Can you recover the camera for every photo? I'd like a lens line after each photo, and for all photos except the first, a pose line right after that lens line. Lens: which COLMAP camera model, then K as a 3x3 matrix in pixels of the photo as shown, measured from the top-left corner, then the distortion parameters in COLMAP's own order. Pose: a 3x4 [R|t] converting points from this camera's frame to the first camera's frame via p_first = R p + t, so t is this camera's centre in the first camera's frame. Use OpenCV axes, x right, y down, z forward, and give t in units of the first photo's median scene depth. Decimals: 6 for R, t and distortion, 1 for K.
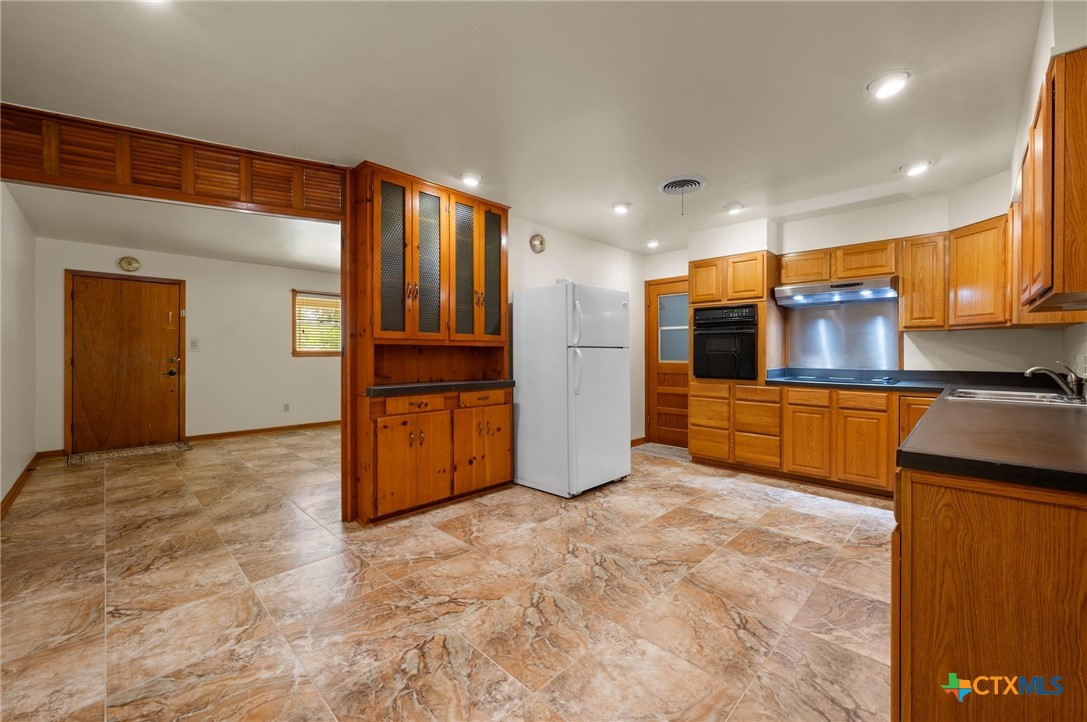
lens RADIAL K [[429.6, 0, 546.8], [0, 429.6, 362.3], [0, 0, 1]] dist [0.002670, 0.000166]
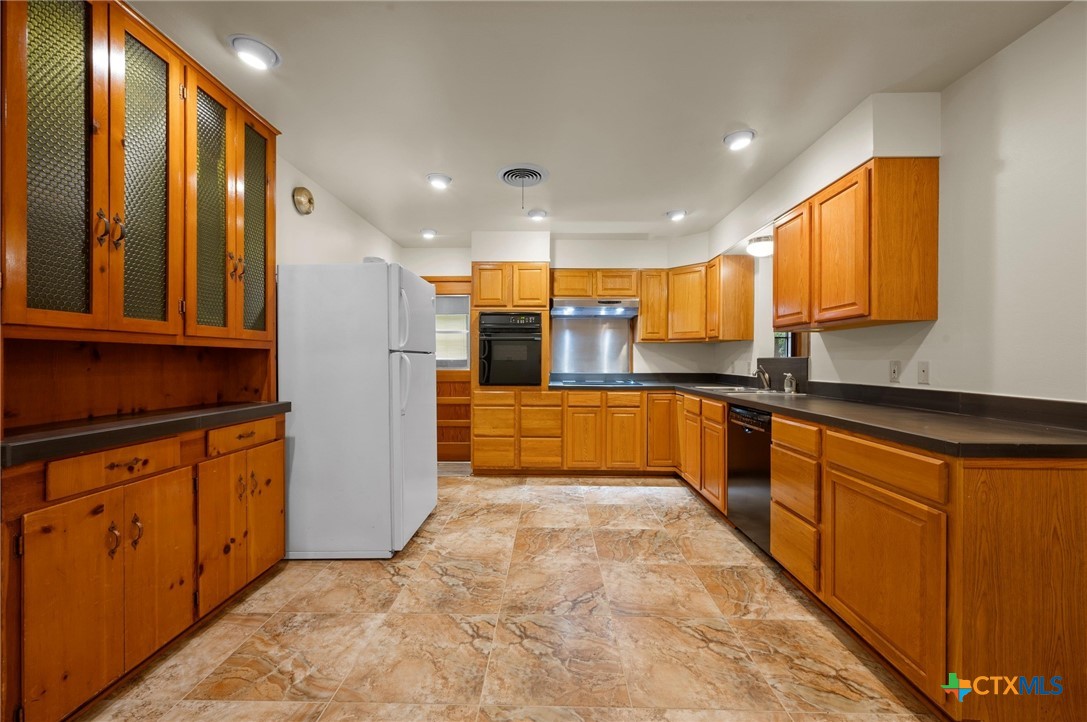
lens RADIAL K [[428.8, 0, 541.9], [0, 428.8, 364.6], [0, 0, 1]] dist [0.001910, -0.000140]
pose [[0.730206, -0.007520, 0.683186, -0.286453], [0.013179, 0.999908, -0.003080, -0.008115], [-0.683100, 0.011253, 0.730238, 0.318828]]
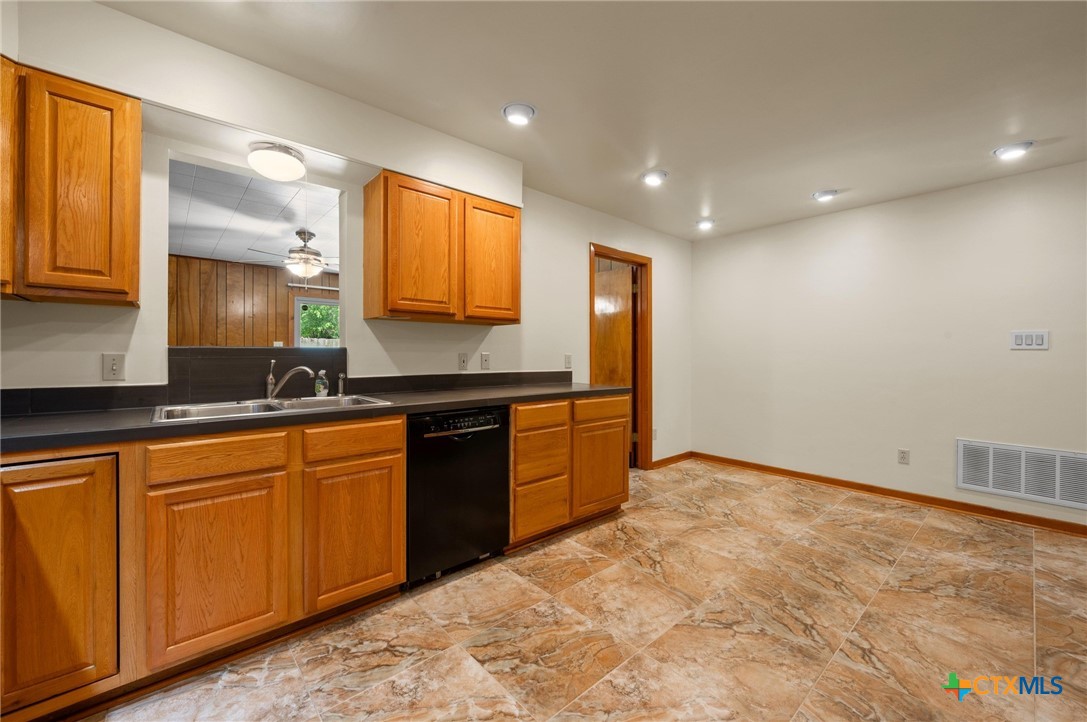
lens RADIAL K [[429.6, 0, 546.8], [0, 429.6, 362.3], [0, 0, 1]] dist [0.002670, 0.000166]
pose [[-0.997638, -0.008600, 0.068150, 0.419789], [-0.005908, 0.999197, 0.039617, -0.028231], [-0.068436, 0.039121, -0.996888, 1.376339]]
